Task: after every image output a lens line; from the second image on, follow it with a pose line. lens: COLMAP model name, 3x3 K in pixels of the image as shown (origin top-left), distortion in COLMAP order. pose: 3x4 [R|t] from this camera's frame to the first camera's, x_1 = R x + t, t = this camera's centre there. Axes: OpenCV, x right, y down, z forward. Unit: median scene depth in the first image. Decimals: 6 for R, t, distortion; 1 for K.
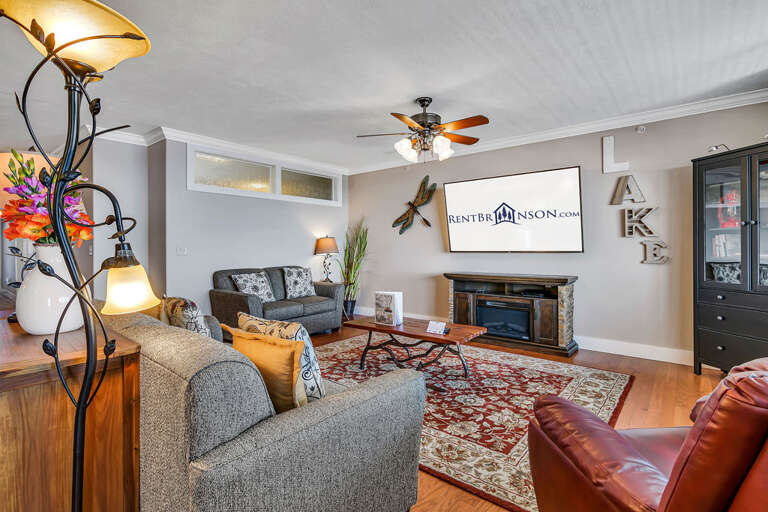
lens RADIAL K [[374.5, 0, 383.5], [0, 374.5, 249.3], [0, 0, 1]] dist [-0.001151, 0.001196]
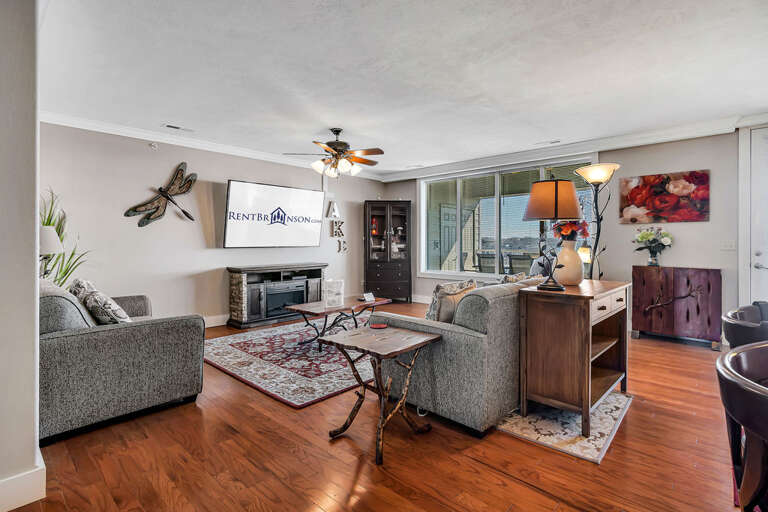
lens RADIAL K [[374.5, 0, 387.2], [0, 374.5, 248.1], [0, 0, 1]] dist [-0.001151, 0.001196]
pose [[0.044592, -0.011514, 0.998939, -0.895218], [0.008912, 0.999898, 0.011127, 0.000440], [-0.998966, 0.008406, 0.044690, 0.579180]]
